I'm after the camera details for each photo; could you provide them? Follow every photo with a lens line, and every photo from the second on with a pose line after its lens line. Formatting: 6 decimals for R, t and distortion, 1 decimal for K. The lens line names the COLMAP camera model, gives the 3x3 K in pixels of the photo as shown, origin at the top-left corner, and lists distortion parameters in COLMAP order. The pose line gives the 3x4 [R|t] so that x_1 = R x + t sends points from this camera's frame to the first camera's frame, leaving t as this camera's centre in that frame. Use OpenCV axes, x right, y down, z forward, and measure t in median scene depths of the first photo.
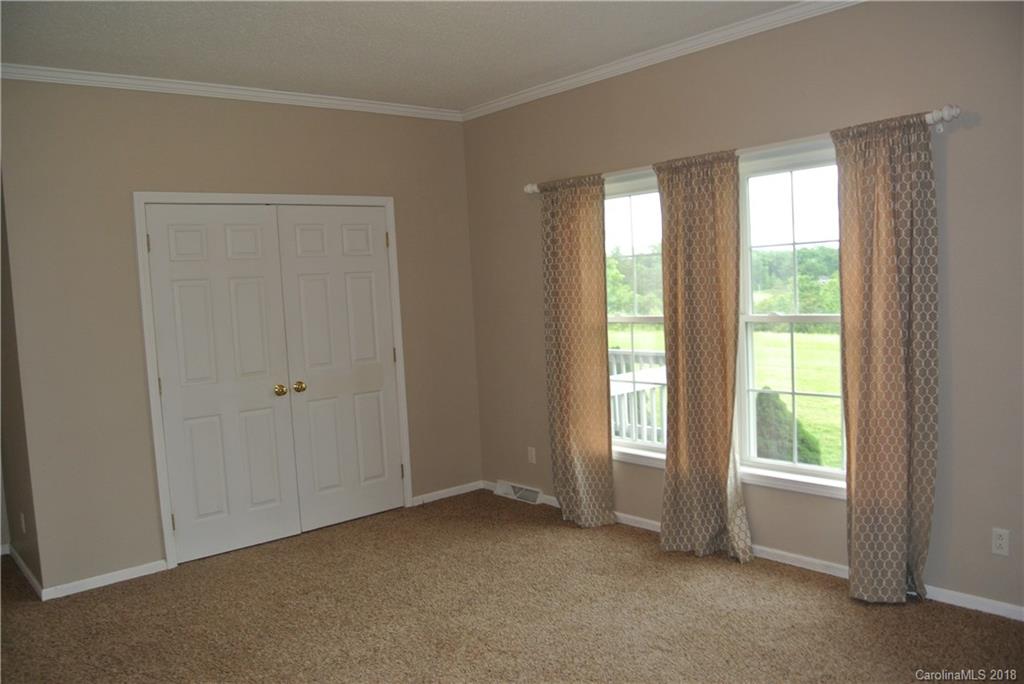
lens RADIAL K [[798.9, 0, 512.0], [0, 798.9, 342.0], [0, 0, 1]] dist [-0.068650, 0.007404]
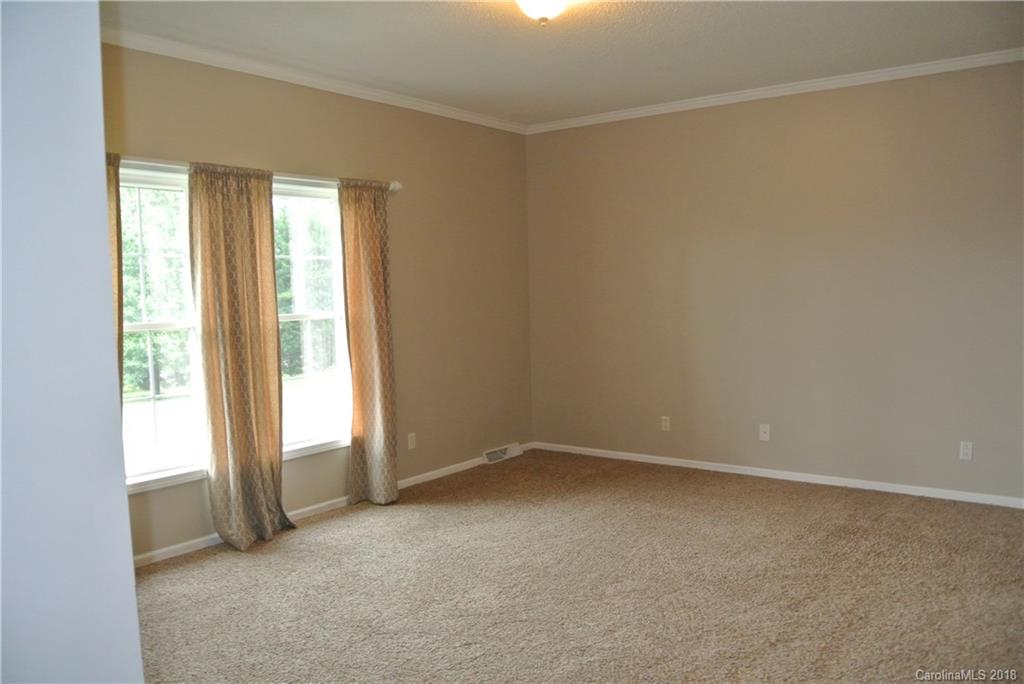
lens RADIAL K [[798.9, 0, 512.0], [0, 798.9, 342.0], [0, 0, 1]] dist [-0.068650, 0.007404]
pose [[-0.150660, -0.018328, 0.988416, -0.937769], [0.122673, 0.991754, 0.037089, 0.005461], [-0.980945, 0.126840, -0.147170, 0.871034]]
